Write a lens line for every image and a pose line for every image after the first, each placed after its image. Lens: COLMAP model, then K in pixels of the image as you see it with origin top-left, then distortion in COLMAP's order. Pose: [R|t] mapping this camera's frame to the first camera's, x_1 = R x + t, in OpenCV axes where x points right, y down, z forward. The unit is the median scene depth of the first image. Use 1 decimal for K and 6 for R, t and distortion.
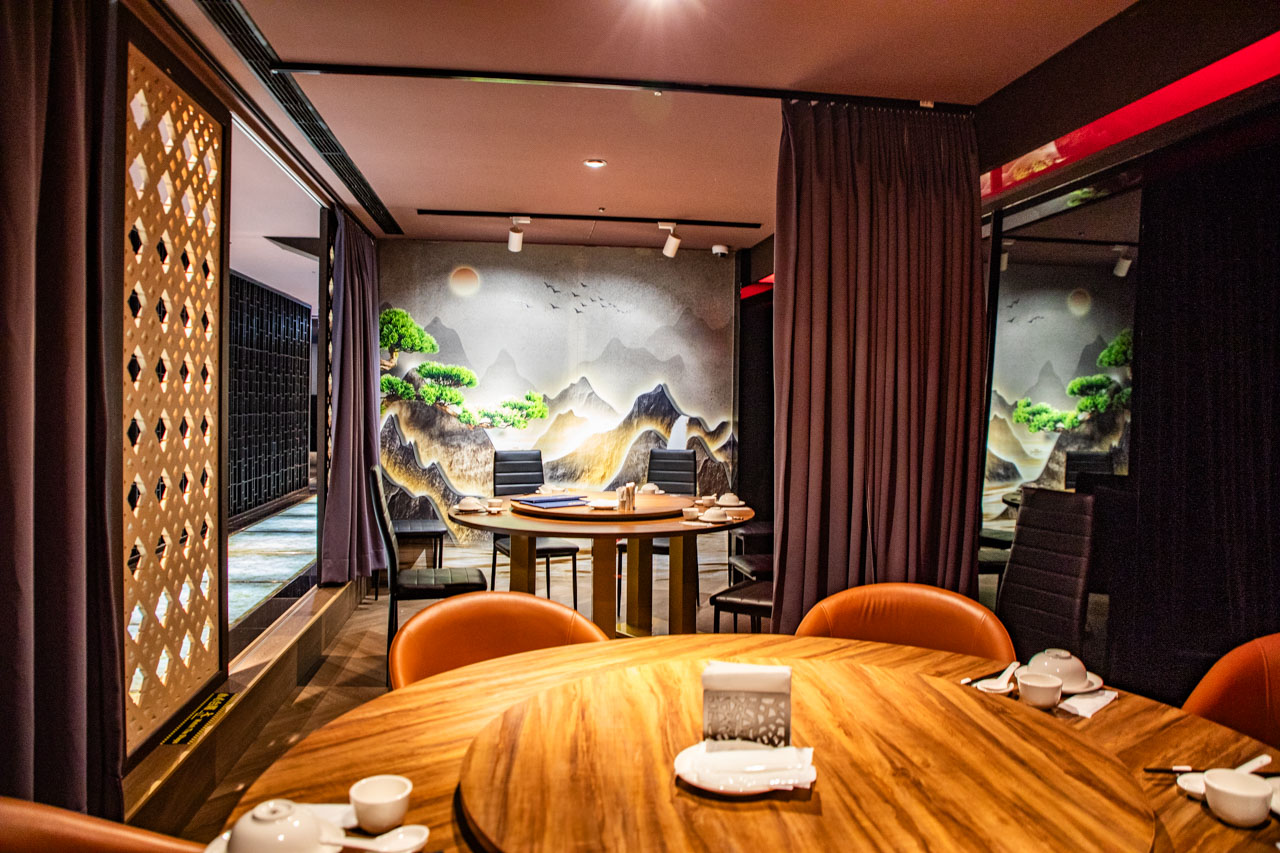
lens RADIAL K [[889.6, 0, 639.3], [0, 889.6, 421.2], [0, 0, 1]] dist [-0.009773, -0.001250]
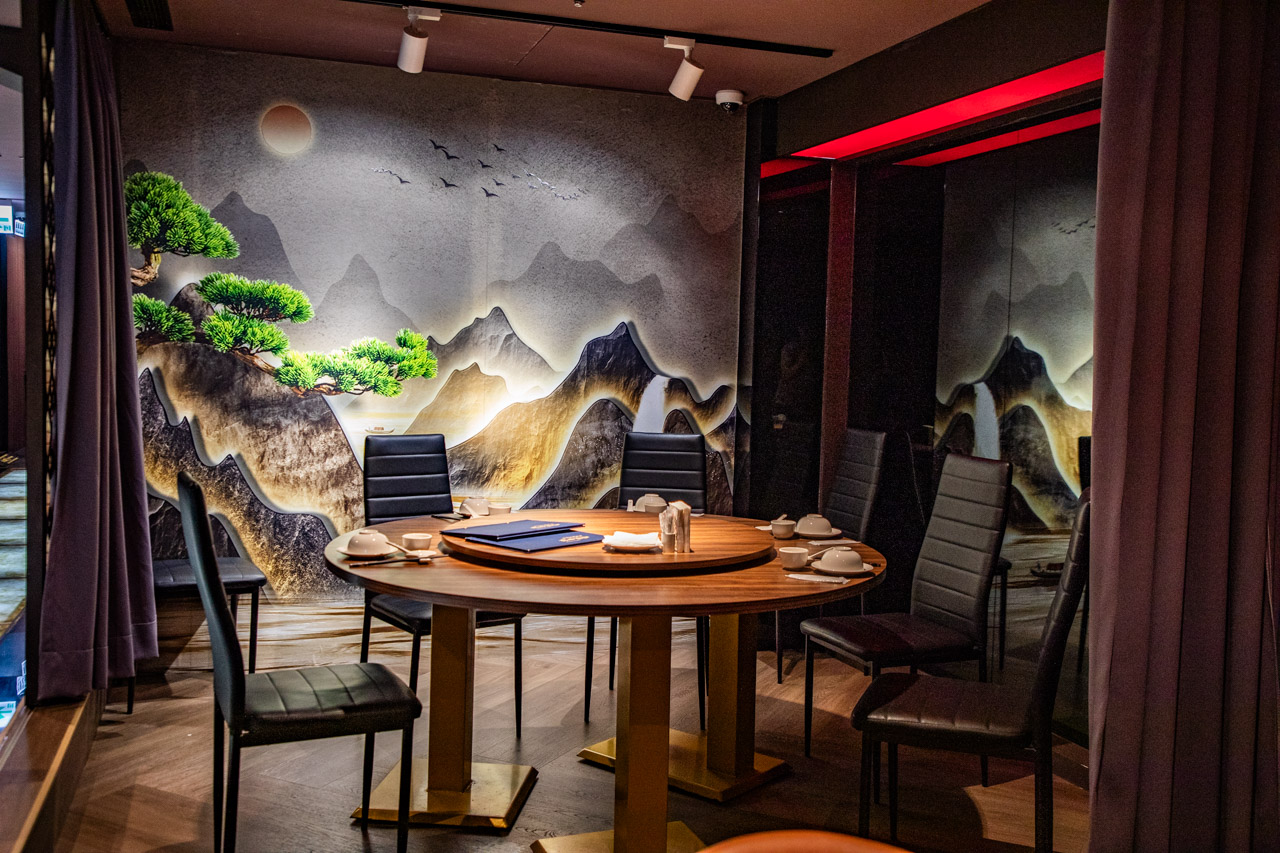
lens RADIAL K [[1235.6, 0, 642.1], [0, 1235.6, 425.2], [0, 0, 1]] dist [0.097570, 0.000000]
pose [[0.982769, 0.002408, 0.184822, -0.121413], [-0.009641, 0.999222, 0.038249, -0.004640], [-0.184586, -0.039372, 0.982027, 0.182116]]
